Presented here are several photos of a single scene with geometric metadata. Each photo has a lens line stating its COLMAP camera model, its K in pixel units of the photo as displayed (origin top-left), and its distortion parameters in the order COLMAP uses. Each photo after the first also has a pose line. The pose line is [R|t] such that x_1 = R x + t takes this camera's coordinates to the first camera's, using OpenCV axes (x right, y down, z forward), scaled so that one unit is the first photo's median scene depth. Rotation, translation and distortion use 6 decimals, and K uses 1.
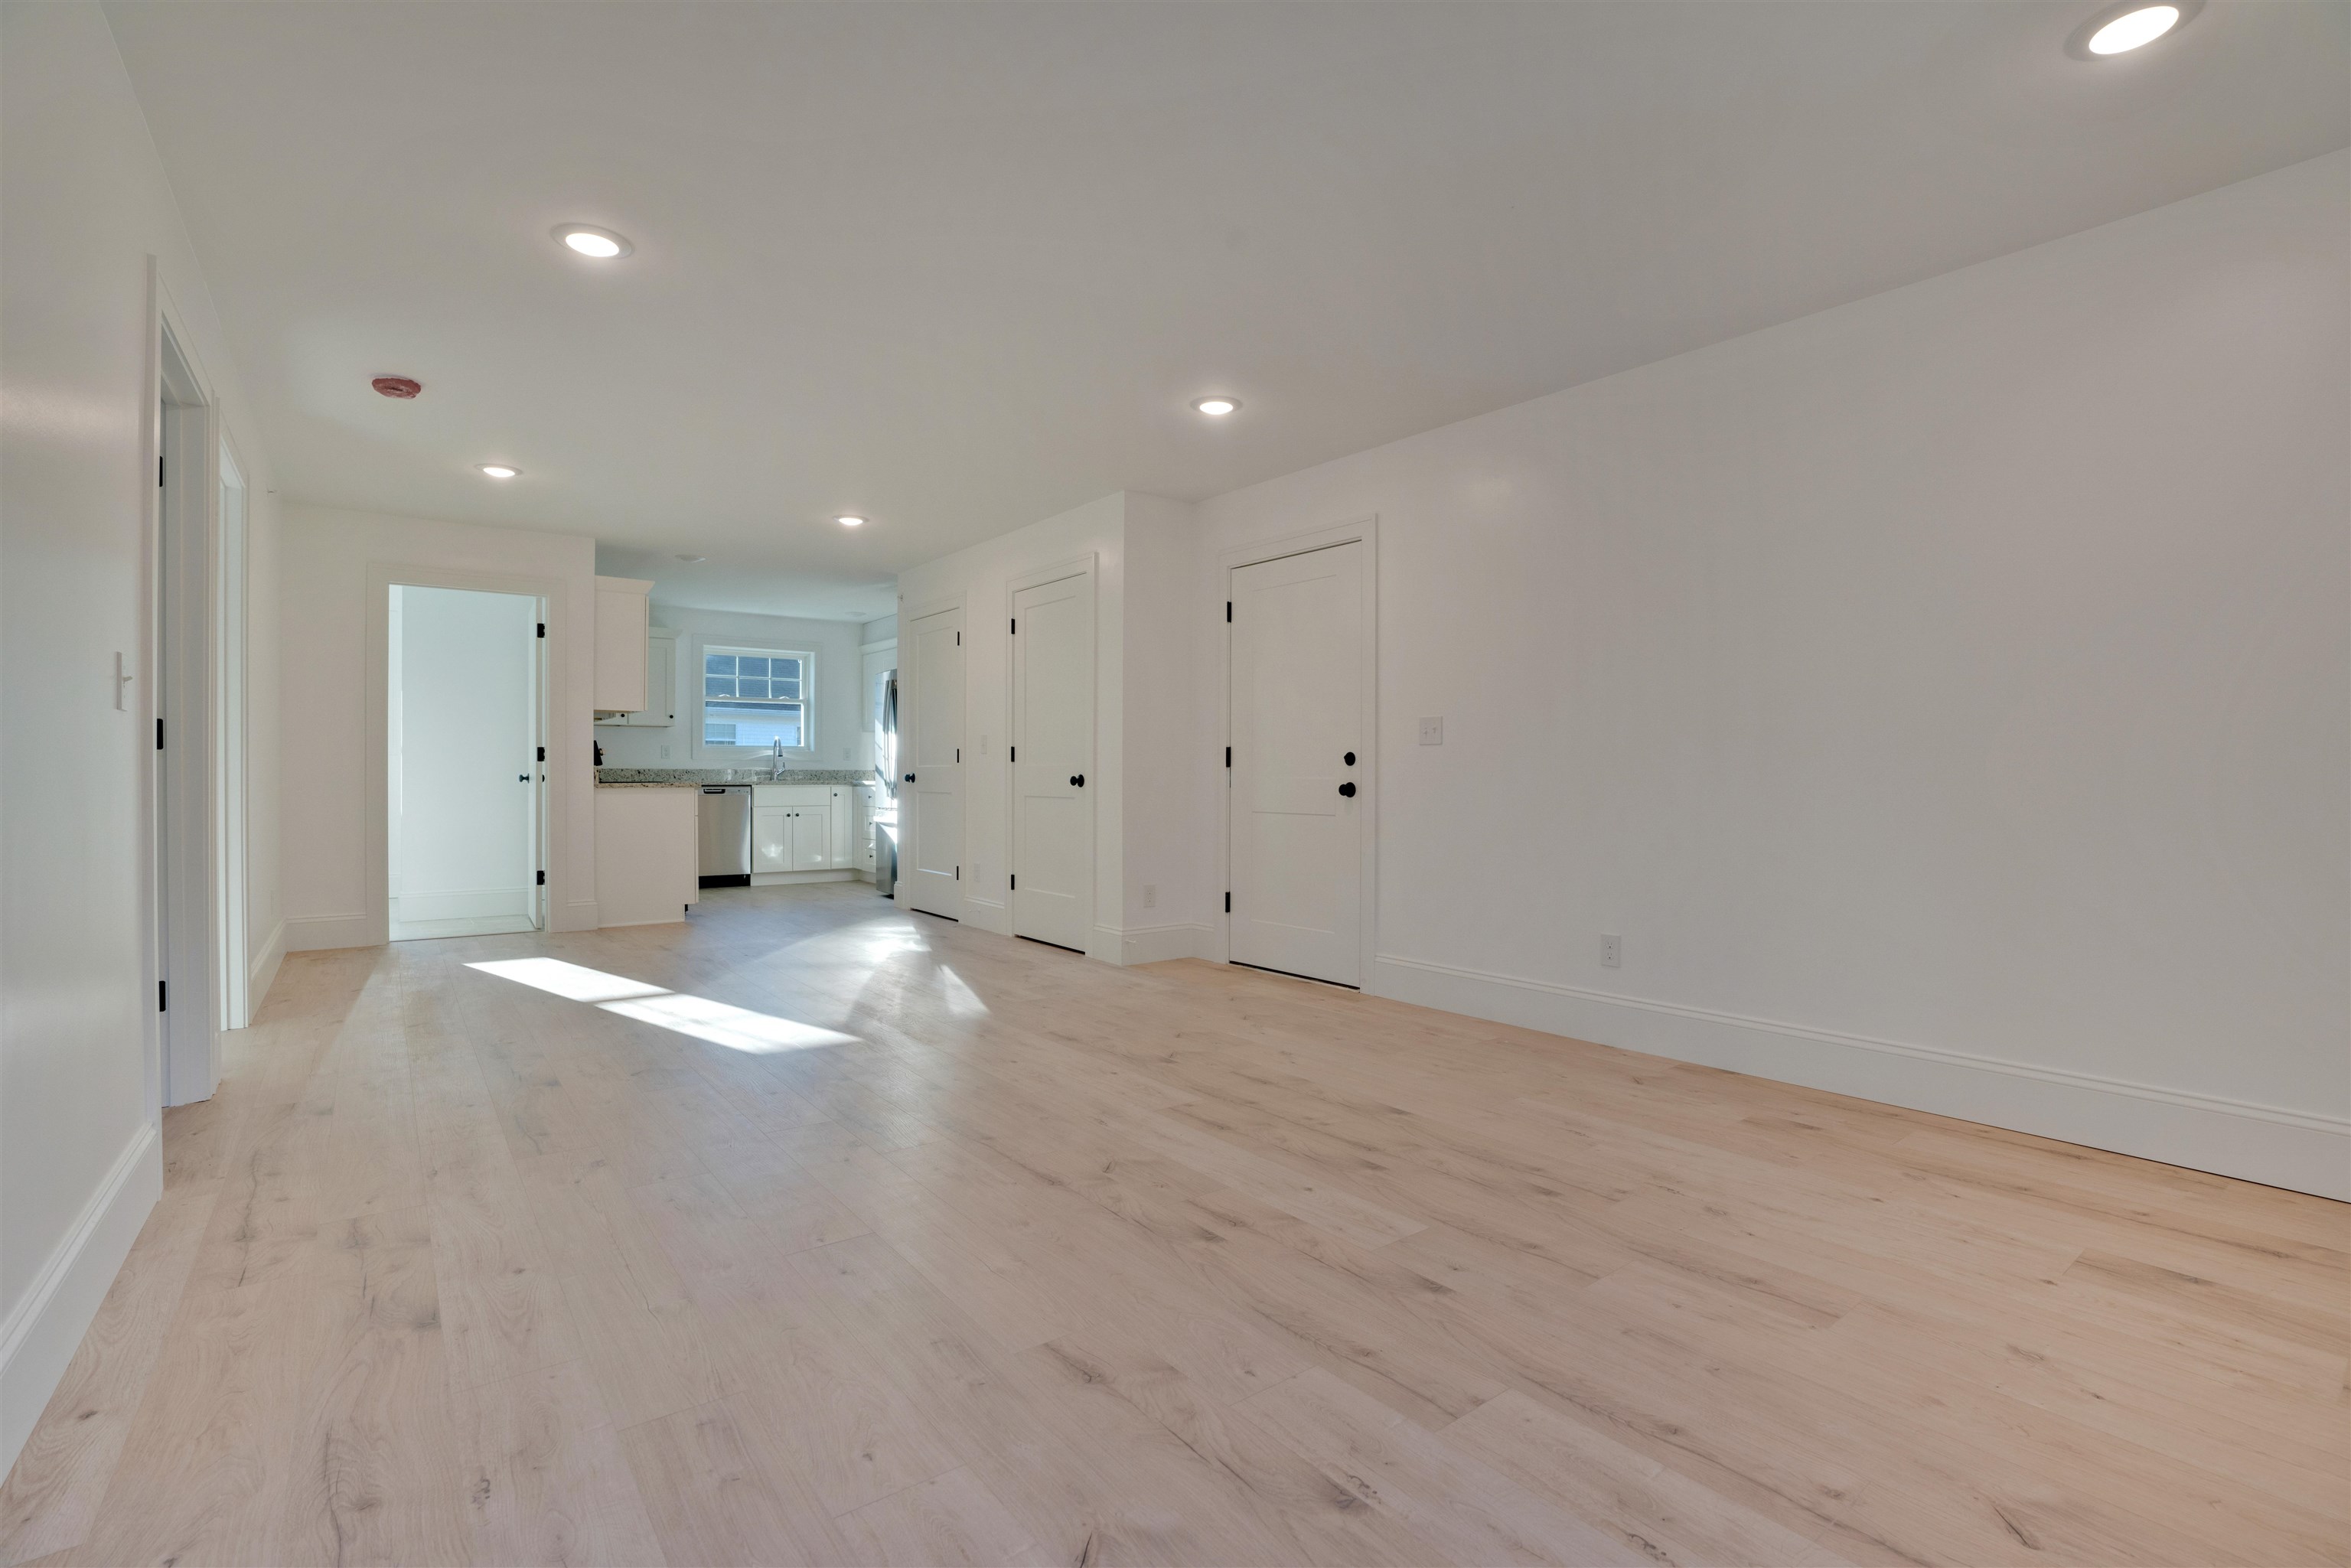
lens RADIAL K [[1061.1, 0, 1181.3], [0, 1061.1, 778.5], [0, 0, 1]] dist [-0.045310, 0.001330]
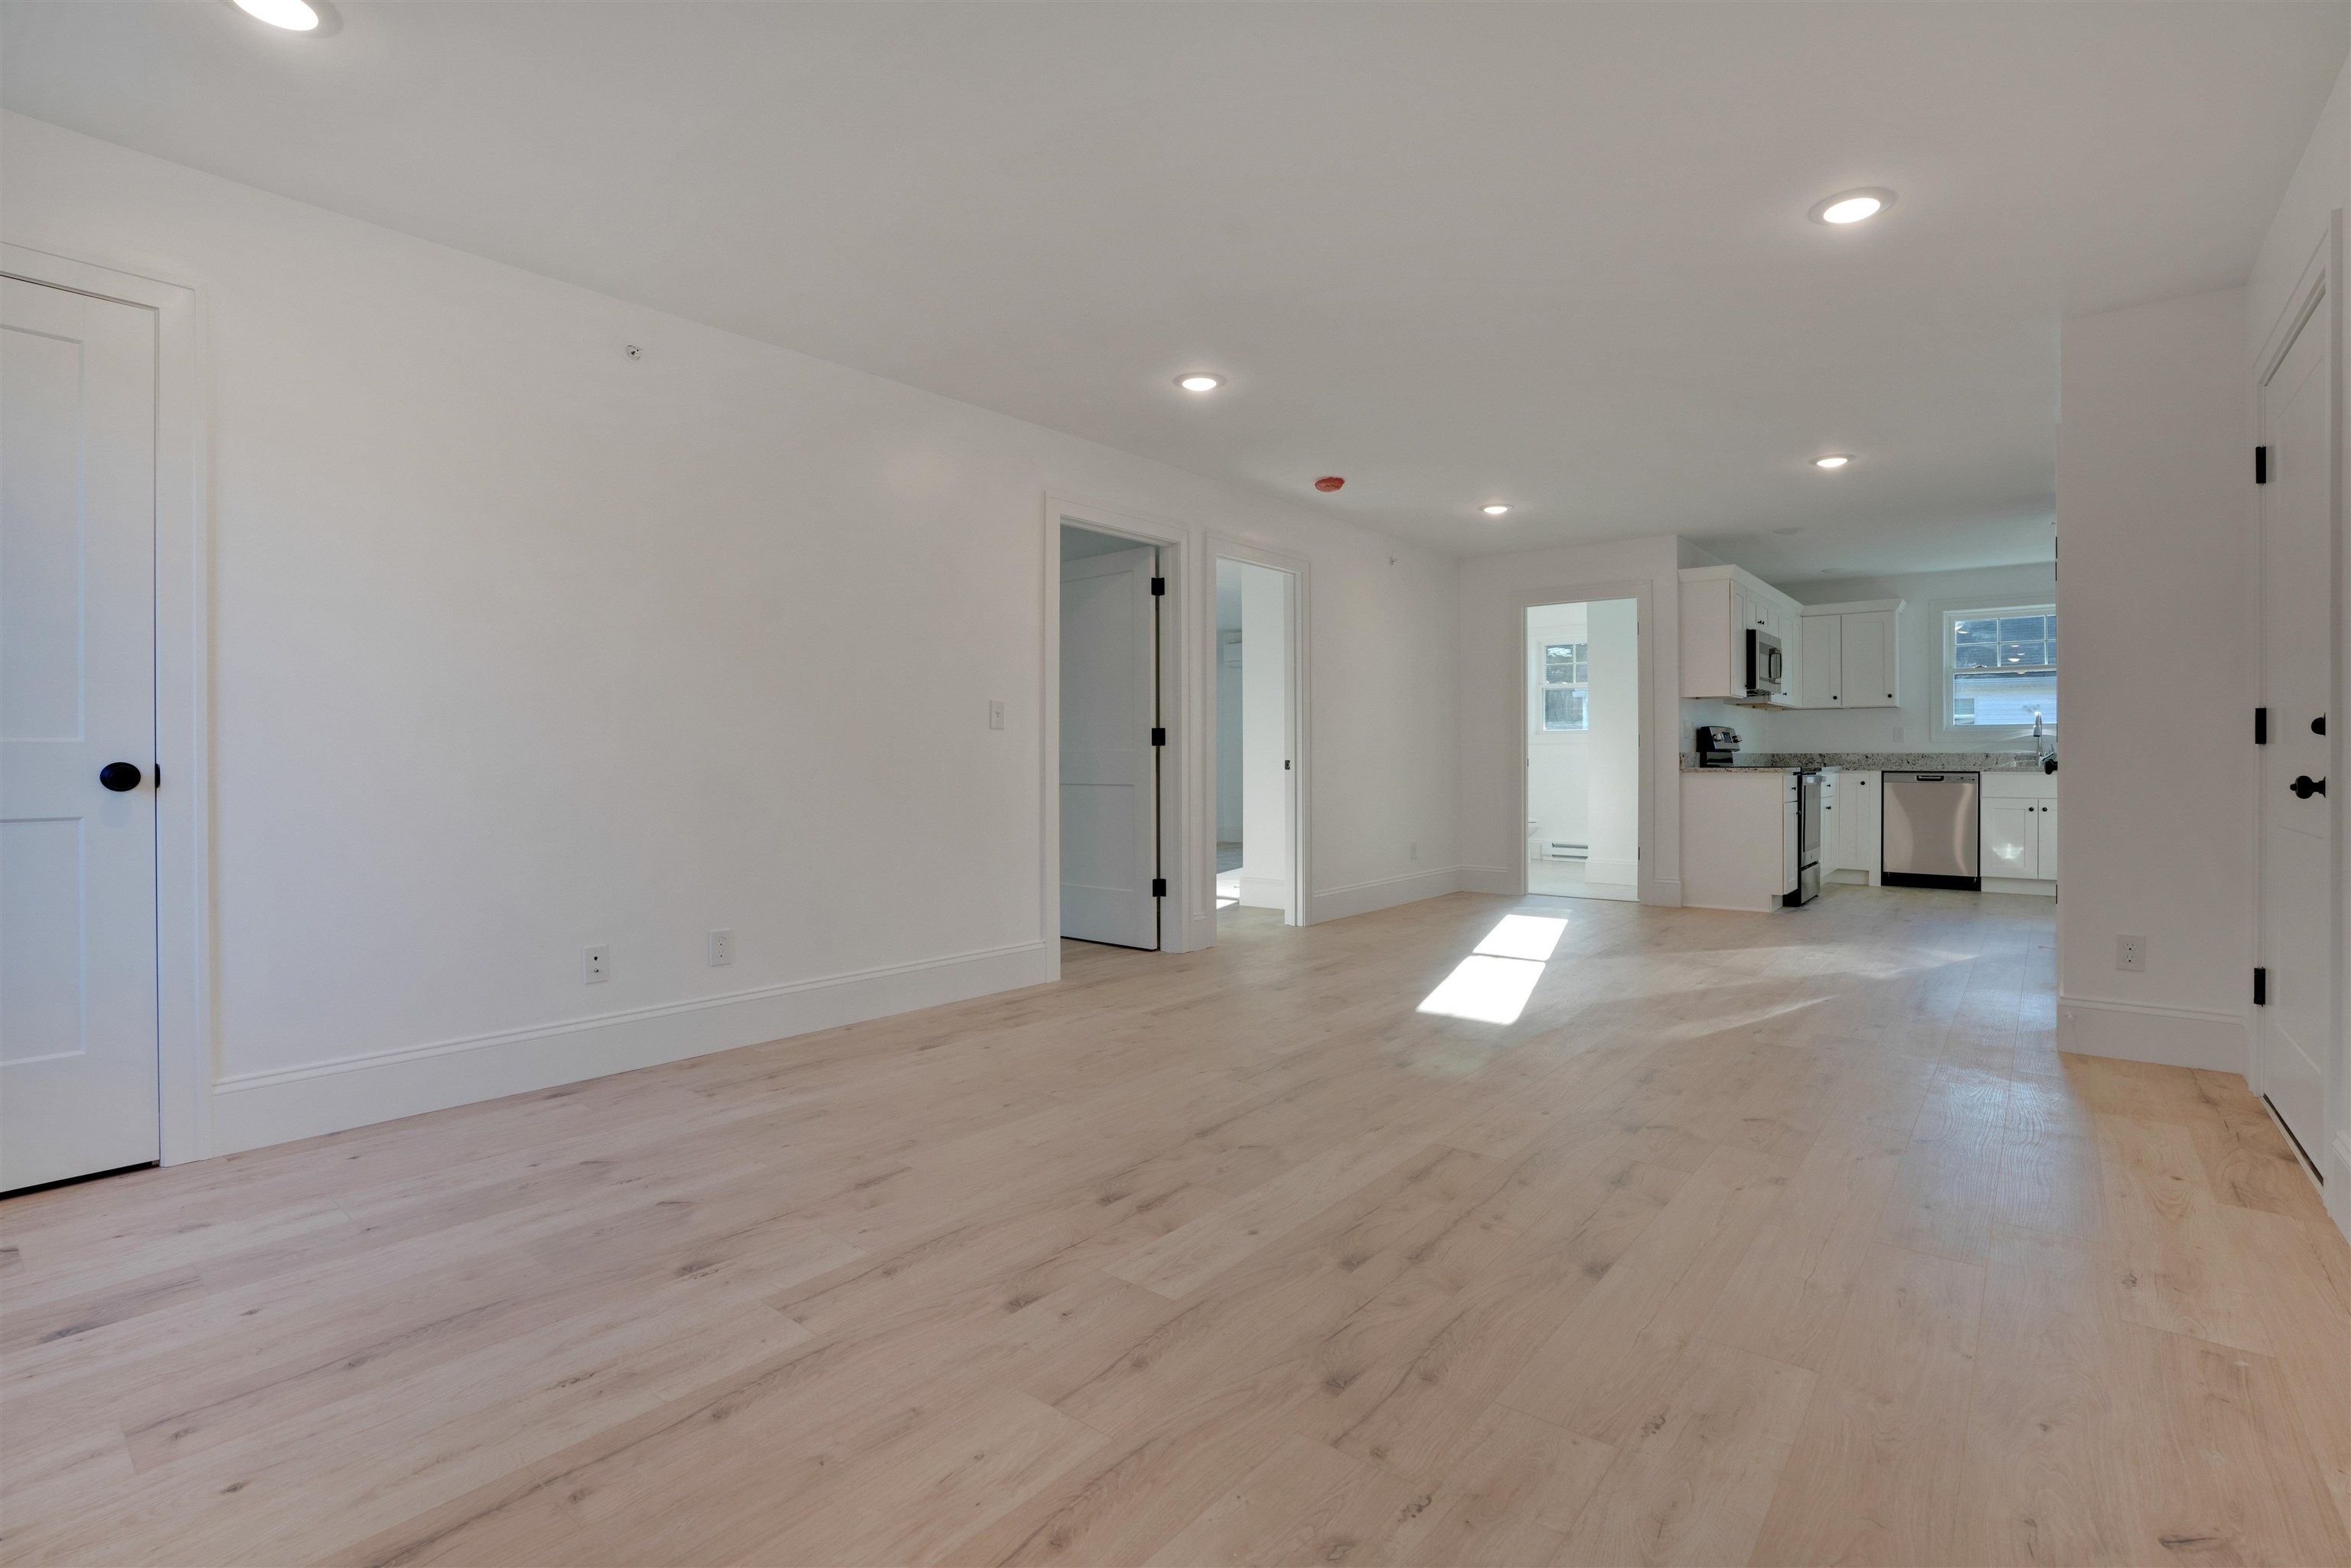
lens RADIAL K [[1061.1, 0, 1188.4], [0, 1061.1, 773.5], [0, 0, 1]] dist [-0.045310, 0.001330]
pose [[0.239574, 0.008270, -0.970843, 0.885765], [0.001024, 0.999961, 0.008770, -0.000112], [0.970878, -0.003095, 0.239556, 0.685421]]
